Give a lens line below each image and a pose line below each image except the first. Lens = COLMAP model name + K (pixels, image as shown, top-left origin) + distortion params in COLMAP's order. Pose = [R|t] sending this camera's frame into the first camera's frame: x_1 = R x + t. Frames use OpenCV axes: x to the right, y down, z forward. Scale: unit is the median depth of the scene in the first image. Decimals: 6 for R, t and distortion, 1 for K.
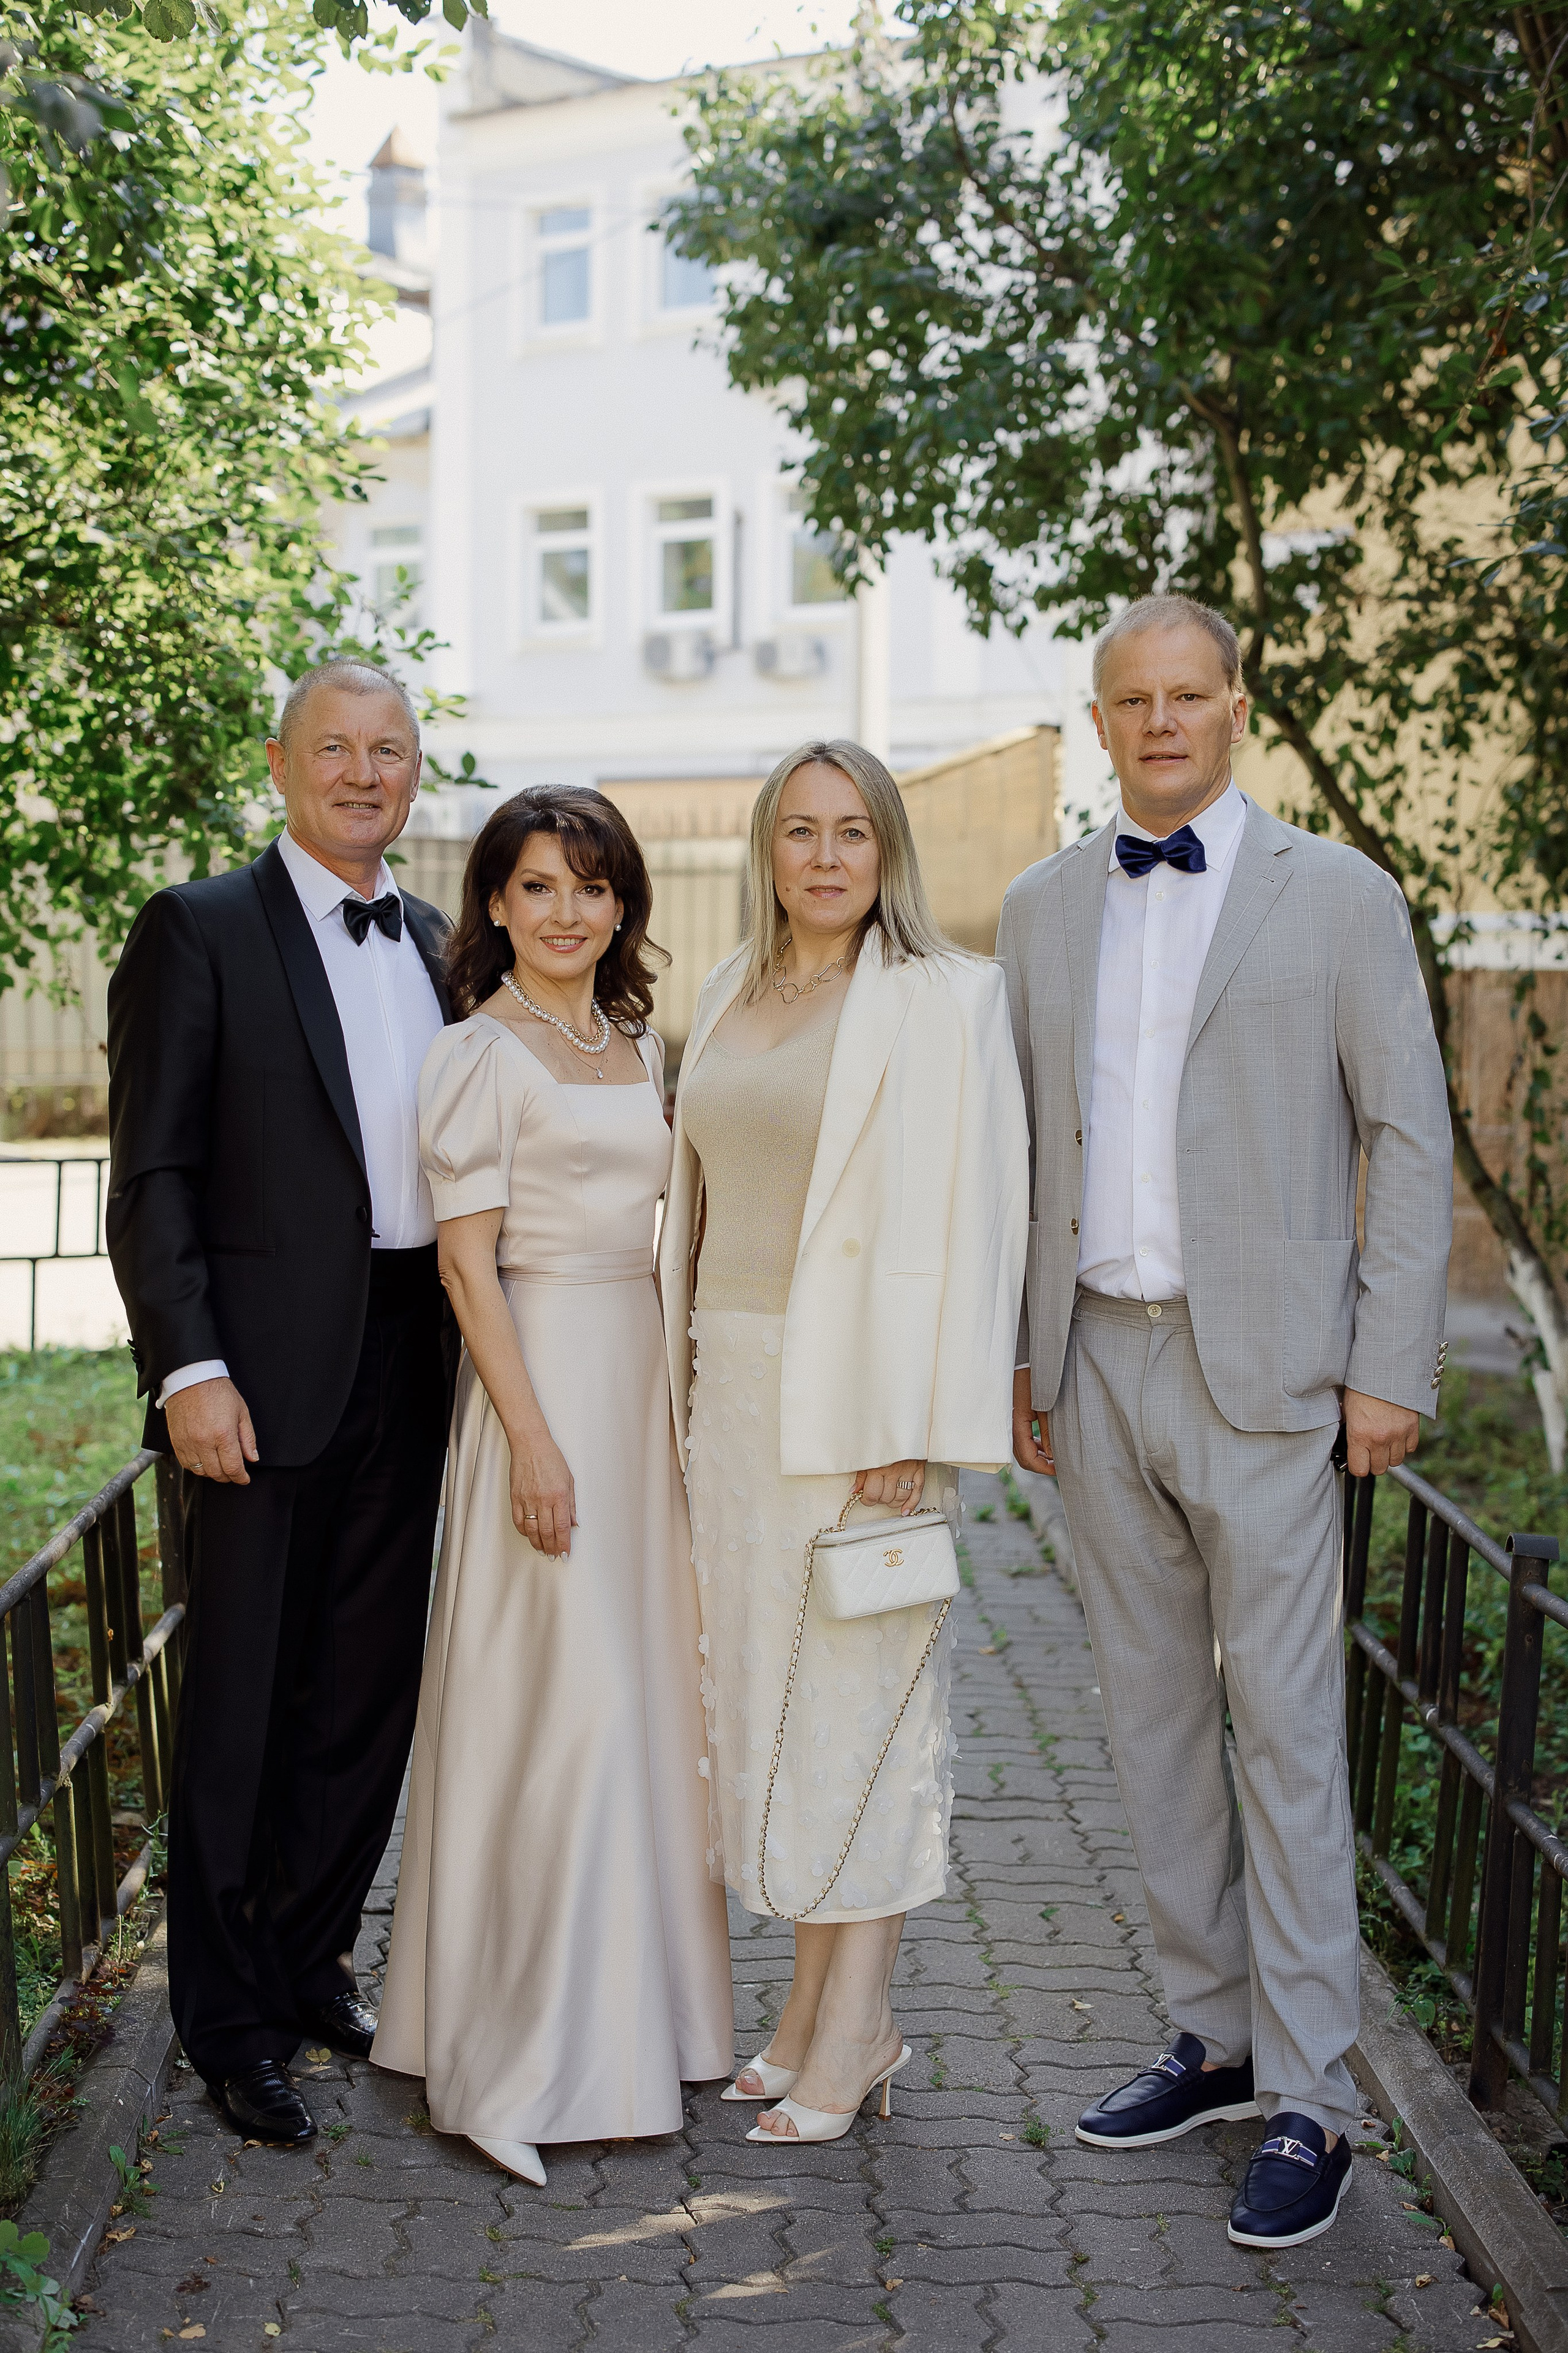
lens RADIAL K [[3400.0, 0, 705.1], [0, 3400.0, 1180.5], [0, 0, 1]] dist [-0.009271, -0.042652]
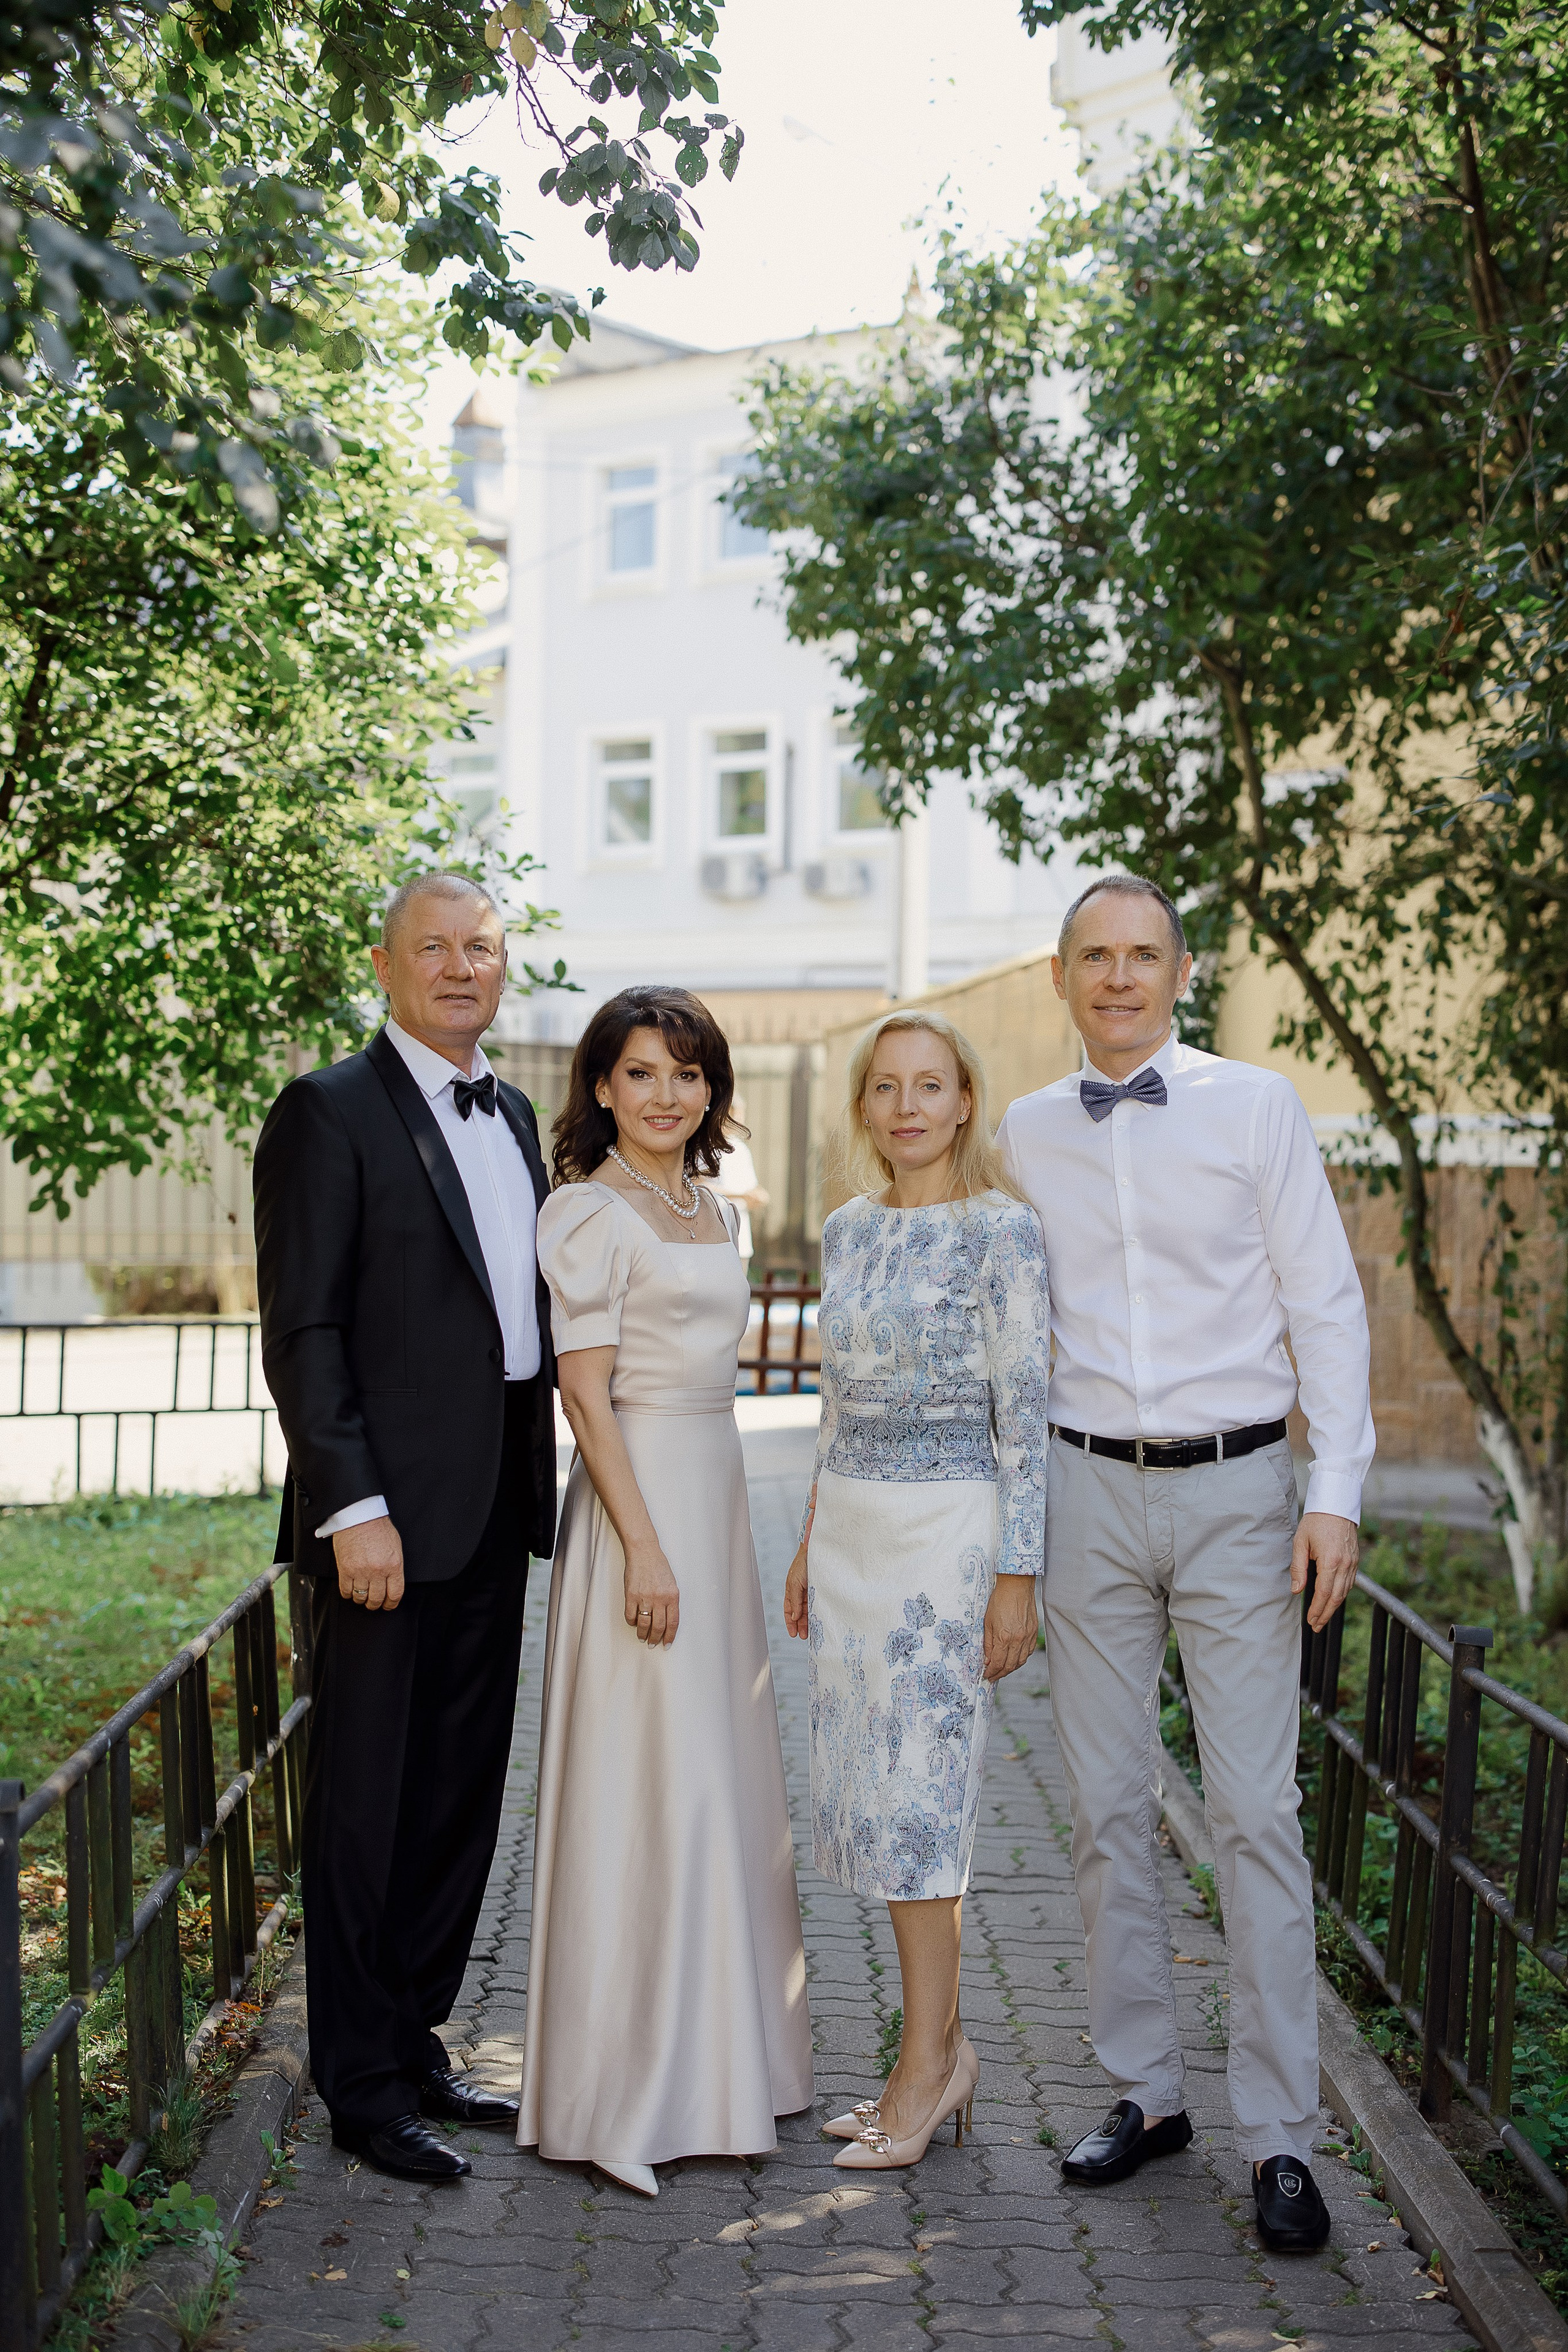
lens RADIAL K [[3268.4, 0, 738.1], [0, 3268.4, 1206.2], [0, 0, 1]] dist [-0.028597, 0.035205]
pose [[0.999953, 0.009103, -0.003414, -0.004144], [-0.009270, 0.998582, -0.052422, 0.010282], [0.002932, 0.052451, 0.998619, -0.069797]]
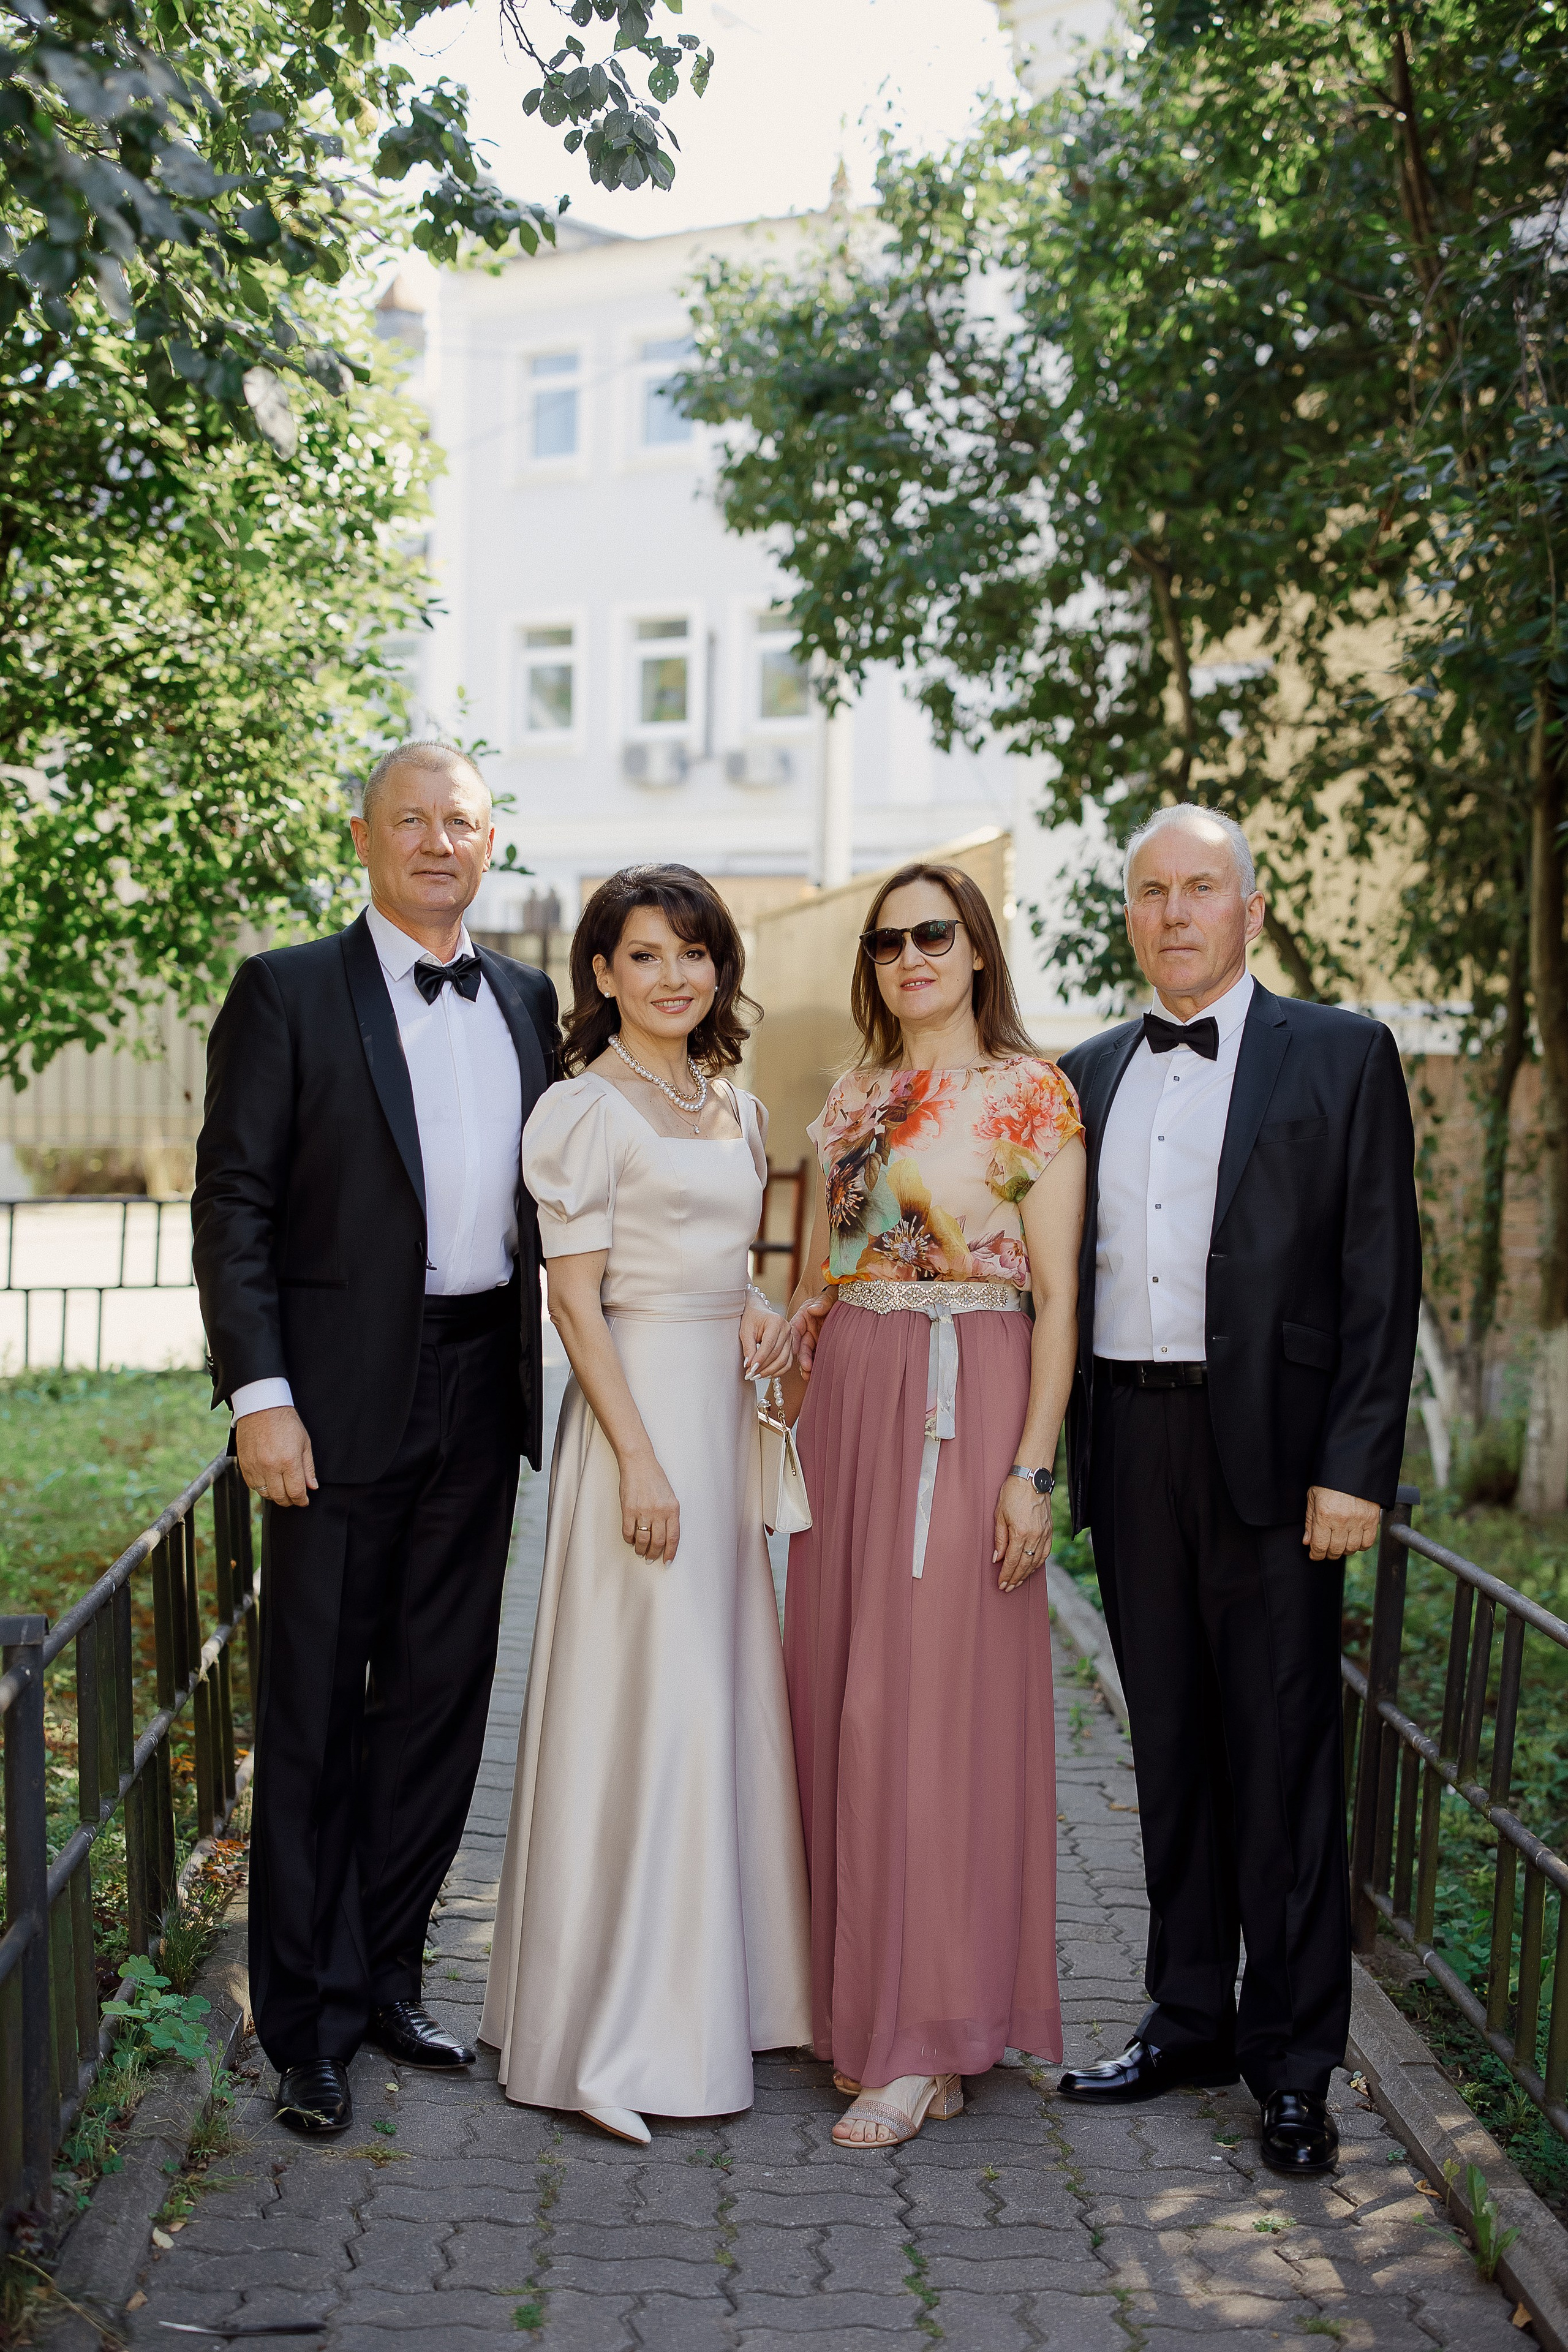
lens RADIAL K [[3296.6, 0, 688.0], [0, 3296.6, 1148.1], [0, 0, 1]] dist [-0.025871, 0.073142]
pose [[0.999852, 0.013415, 0.010726, -0.015346], [-0.013015, 0.999247, -0.036559, 0.014551], [-0.011209, 0.036414, 0.999274, -0.102021]]
